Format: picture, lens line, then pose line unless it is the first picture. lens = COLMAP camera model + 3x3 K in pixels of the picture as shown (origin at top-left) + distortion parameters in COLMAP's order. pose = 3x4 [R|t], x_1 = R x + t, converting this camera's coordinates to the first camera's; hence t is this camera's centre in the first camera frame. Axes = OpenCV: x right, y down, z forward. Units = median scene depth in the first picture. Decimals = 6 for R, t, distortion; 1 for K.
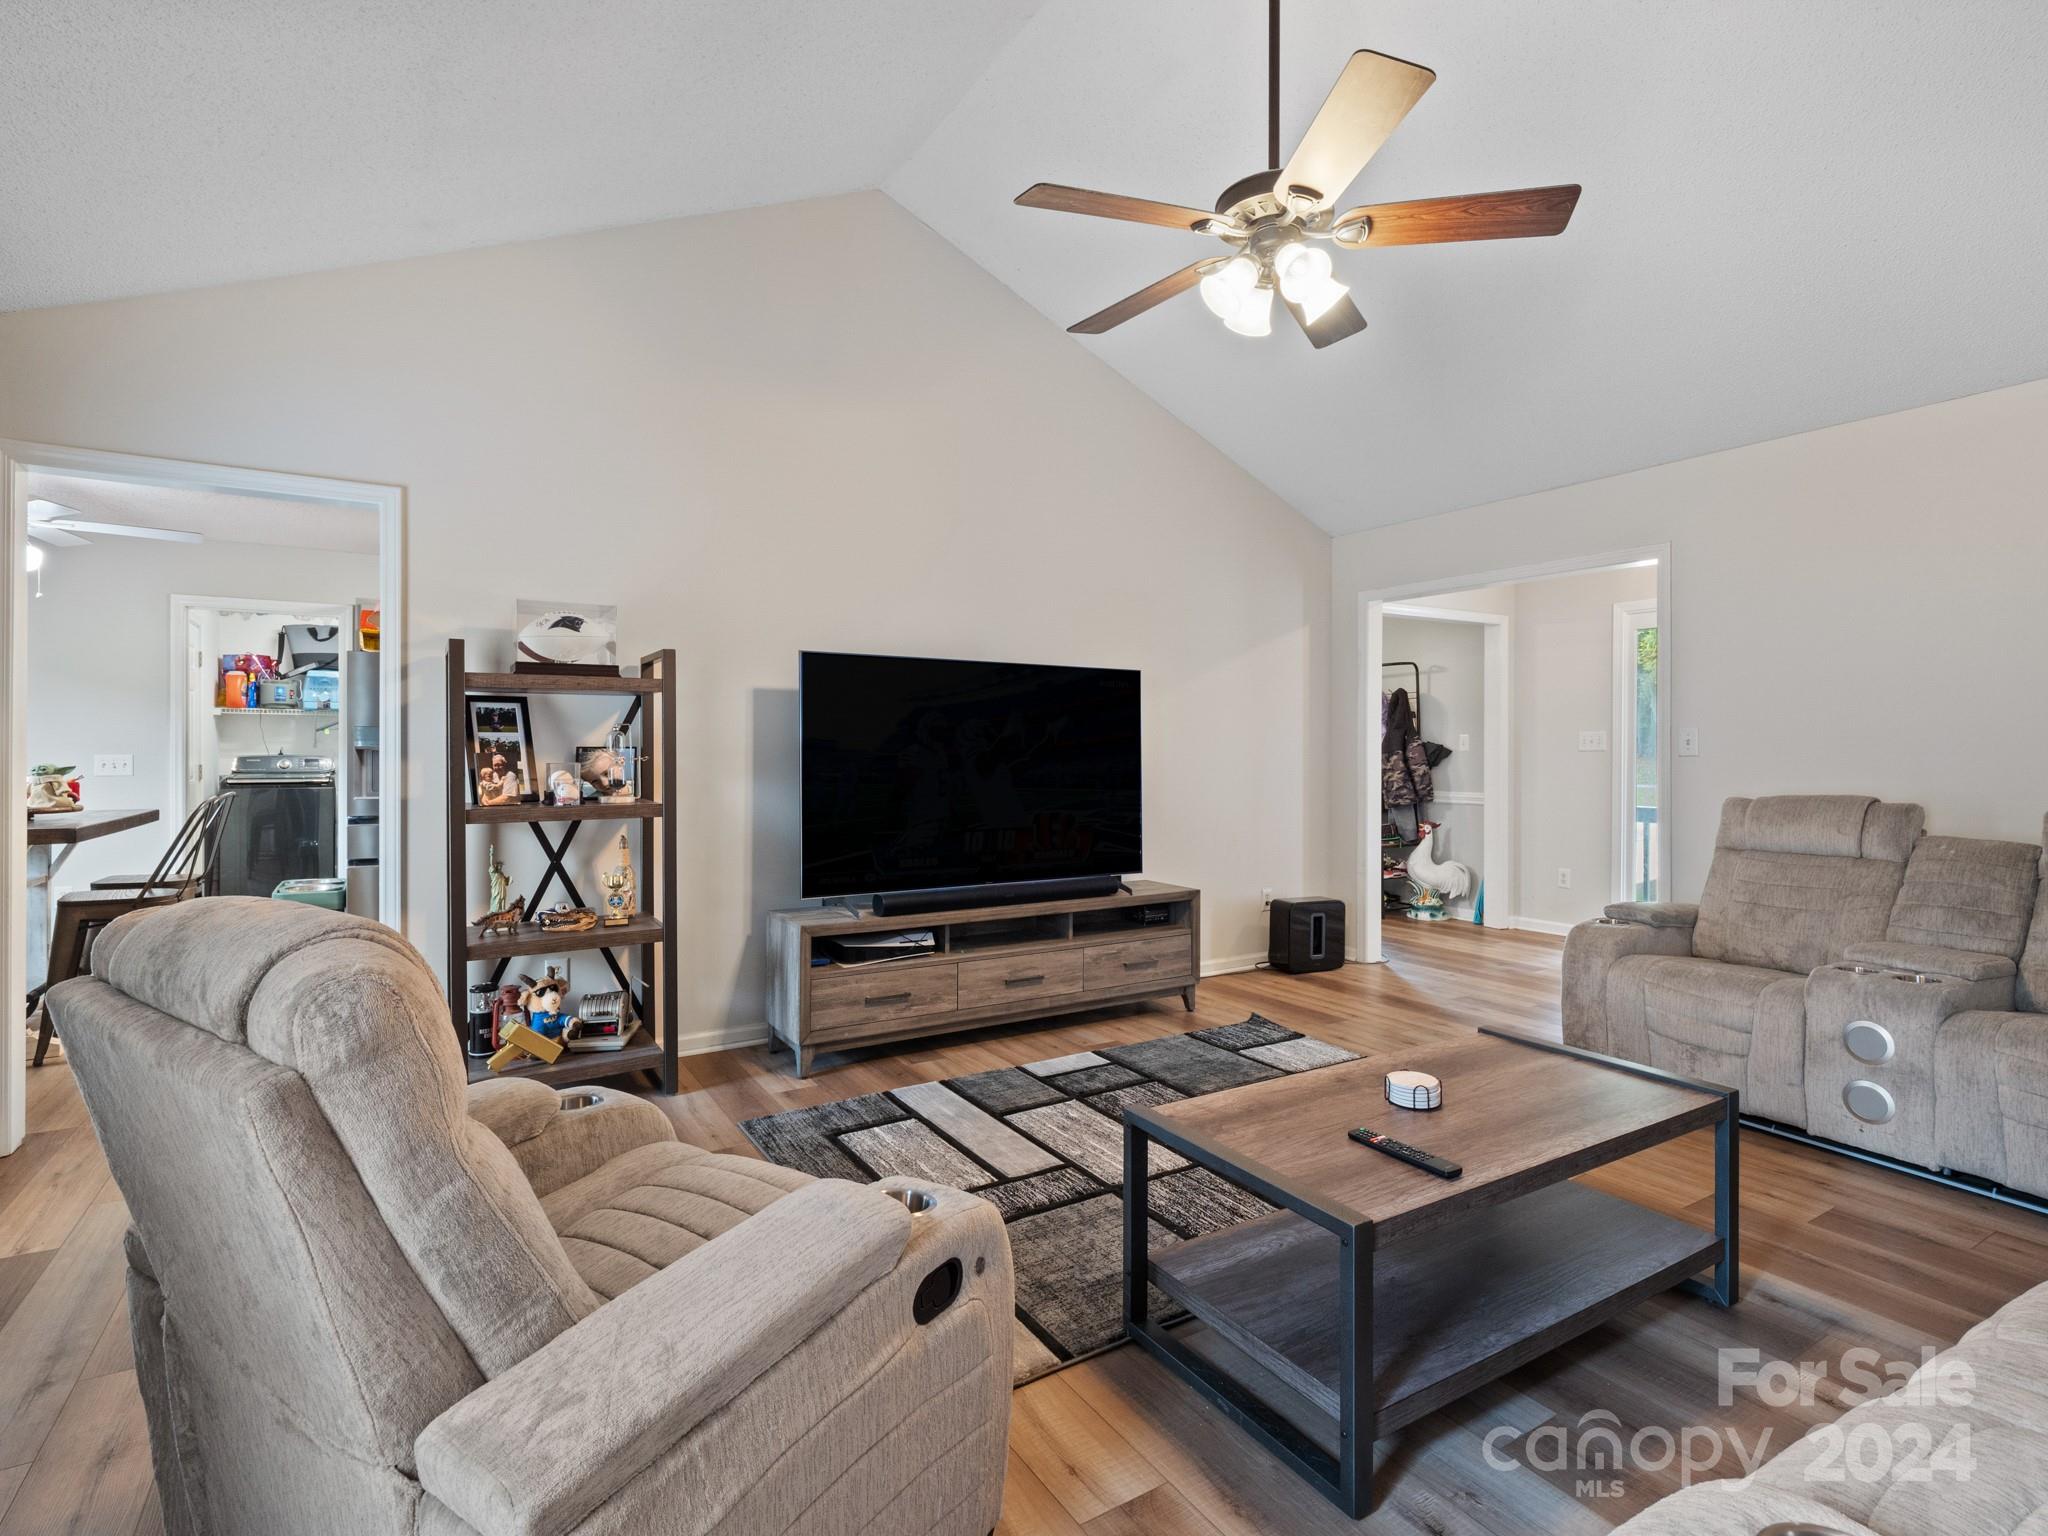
lens RADIAL K [[1002.5, 0, 1022.0], [0, 1002.5, 752.2], [0, 0, 1]] dist [0.005152, -0.004756]
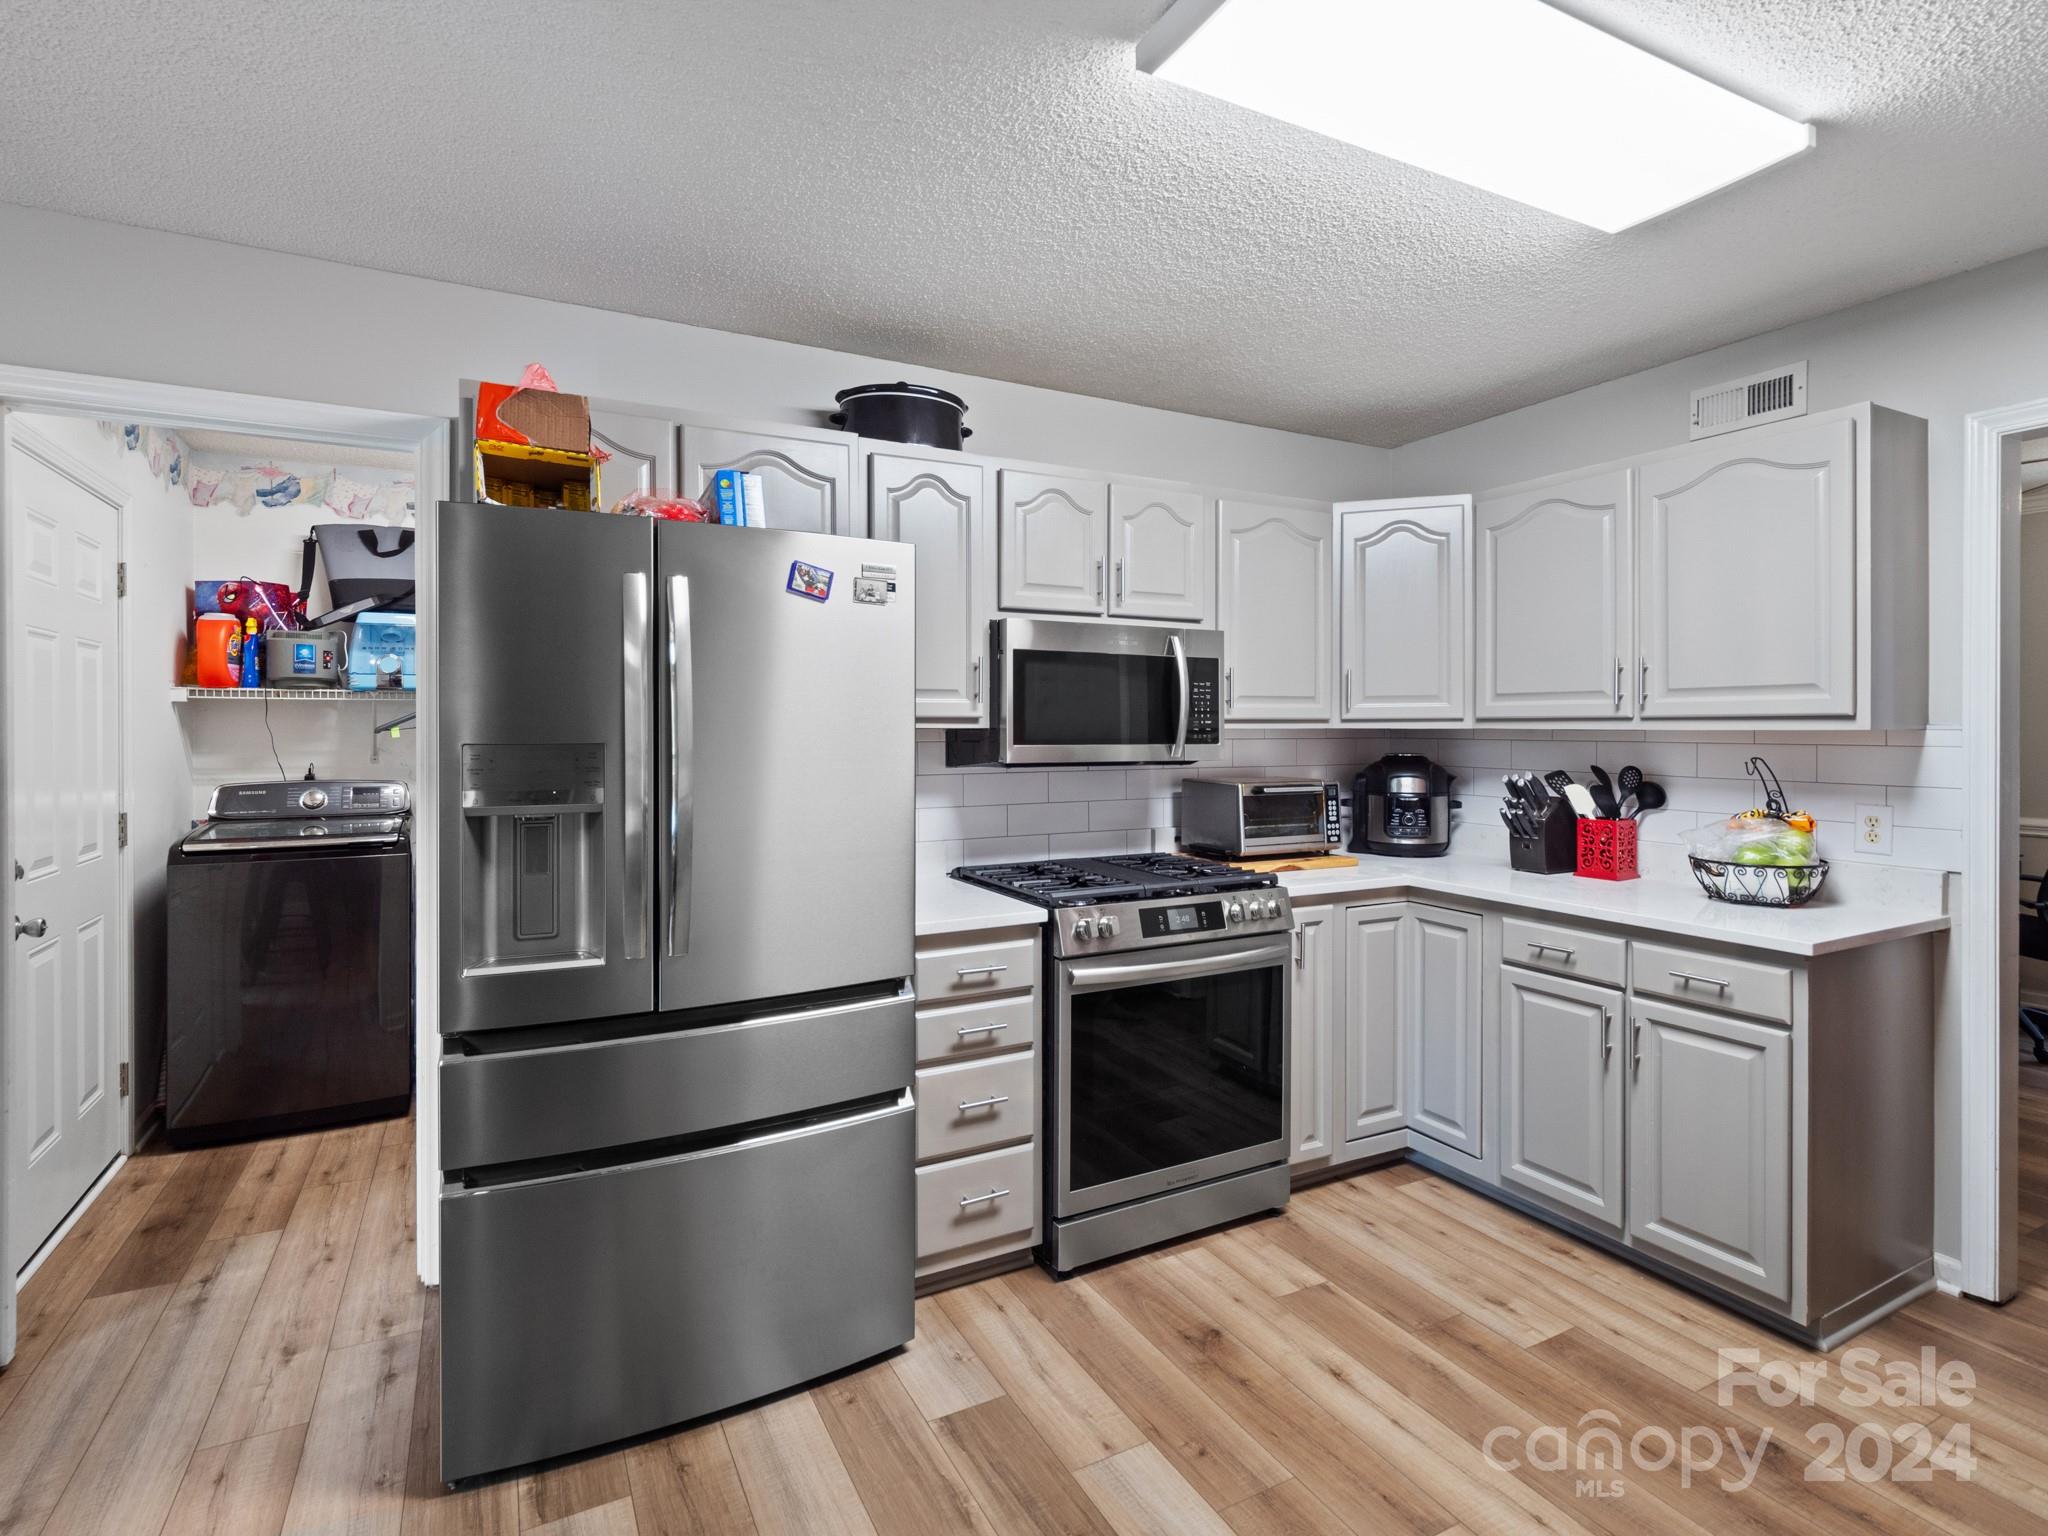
lens RADIAL K [[1002.5, 0, 1004.1], [0, 1002.5, 731.1], [0, 0, 1]] dist [0.005152, -0.004756]
pose [[0.997408, -0.001023, -0.071948, -0.350800], [0.001301, 0.999992, 0.003810, -0.023126], [0.071943, -0.003894, 0.997401, 0.519054]]
